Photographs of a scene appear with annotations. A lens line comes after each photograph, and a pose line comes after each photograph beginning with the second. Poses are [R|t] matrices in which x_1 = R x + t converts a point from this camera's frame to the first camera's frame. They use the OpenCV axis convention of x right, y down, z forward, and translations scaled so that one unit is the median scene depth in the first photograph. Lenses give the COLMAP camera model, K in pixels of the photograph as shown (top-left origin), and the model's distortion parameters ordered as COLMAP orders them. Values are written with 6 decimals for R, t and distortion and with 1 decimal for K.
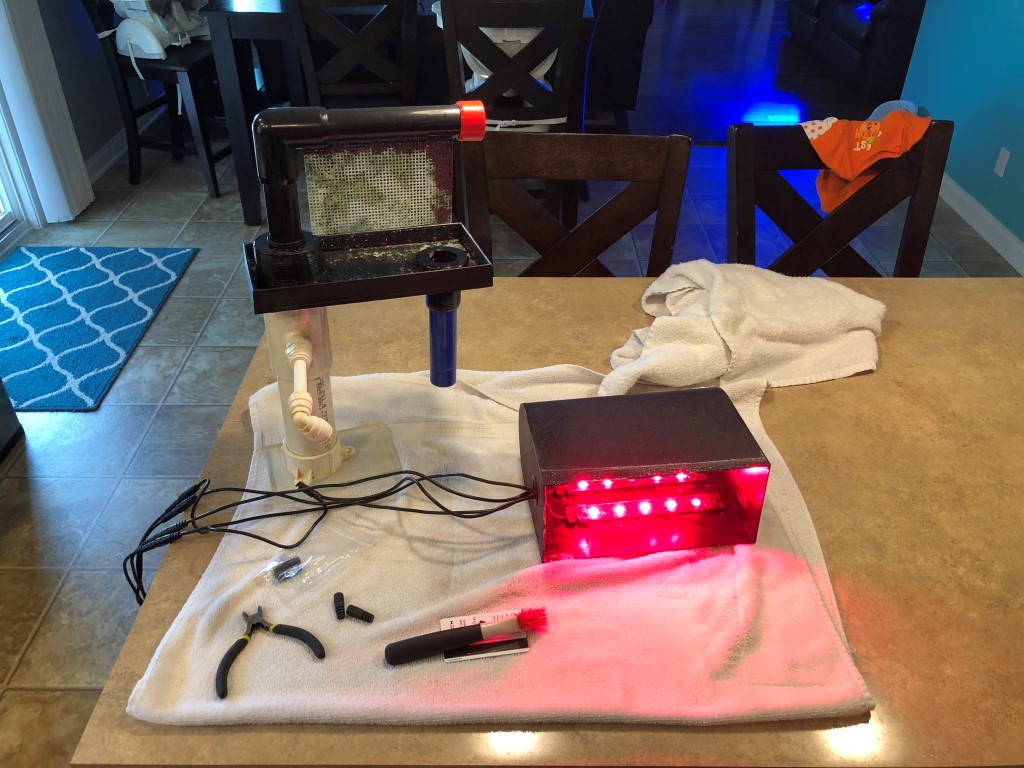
lens RADIAL K [[842.5, 0, 512.0], [0, 842.5, 384.0], [0, 0, 1]] dist [0.060031, -0.104074]
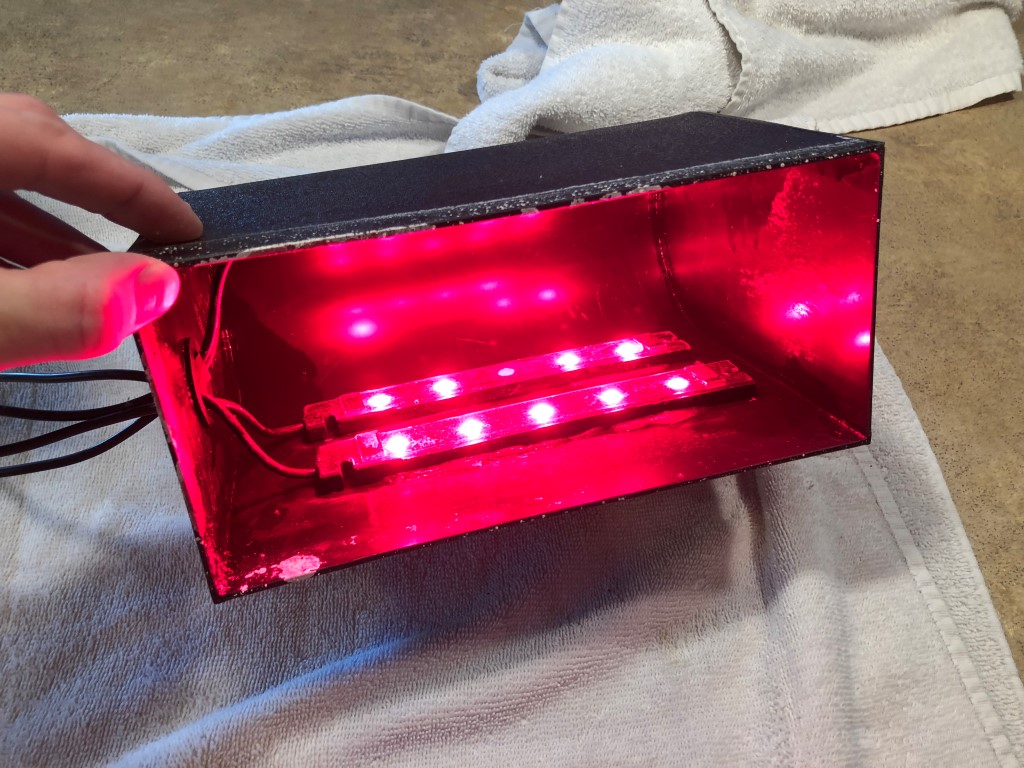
lens RADIAL K [[854.1, 0, 527.7], [0, 854.1, 378.9], [0, 0, 1]] dist [-0.001920, 0.000267]
pose [[0.994011, -0.056308, 0.093656, 0.089439], [0.026614, 0.955963, 0.292279, -0.009509], [-0.105990, -0.288036, 0.951736, 0.496456]]
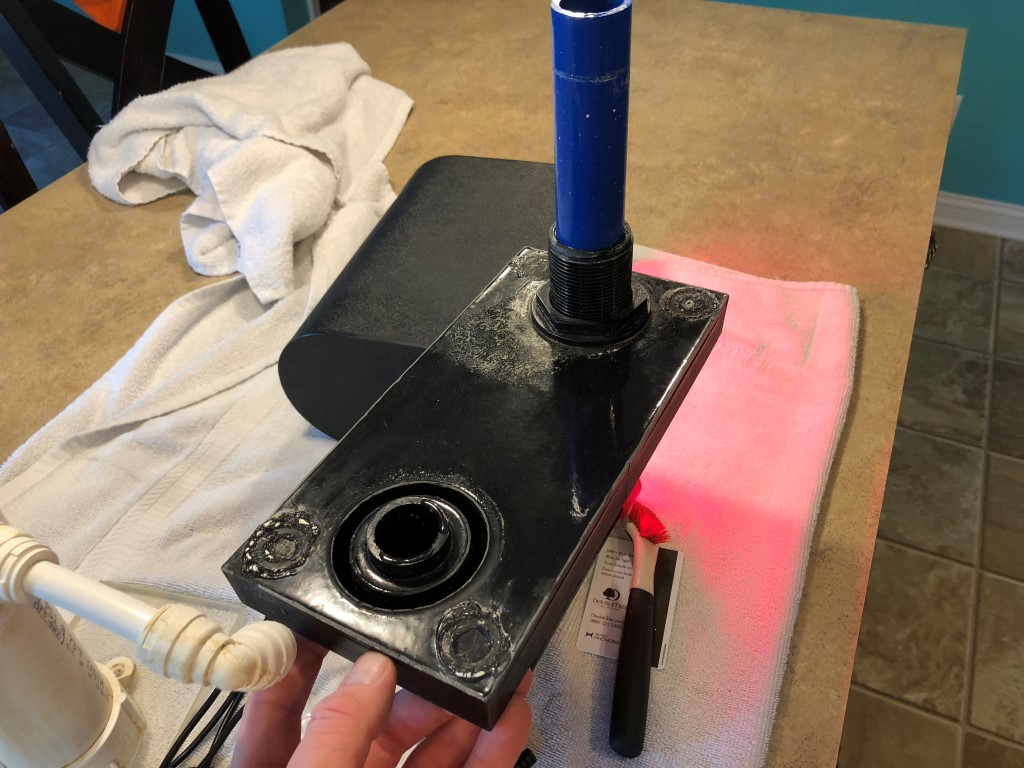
lens RADIAL K [[842.5, 0, 512.0], [0, 842.5, 384.0], [0, 0, 1]] dist [0.060031, -0.104074]
pose [[0.431708, -0.643175, 0.632419, -0.235082], [0.568955, 0.738218, 0.362388, -0.058794], [-0.699942, 0.203372, 0.684632, 0.400023]]
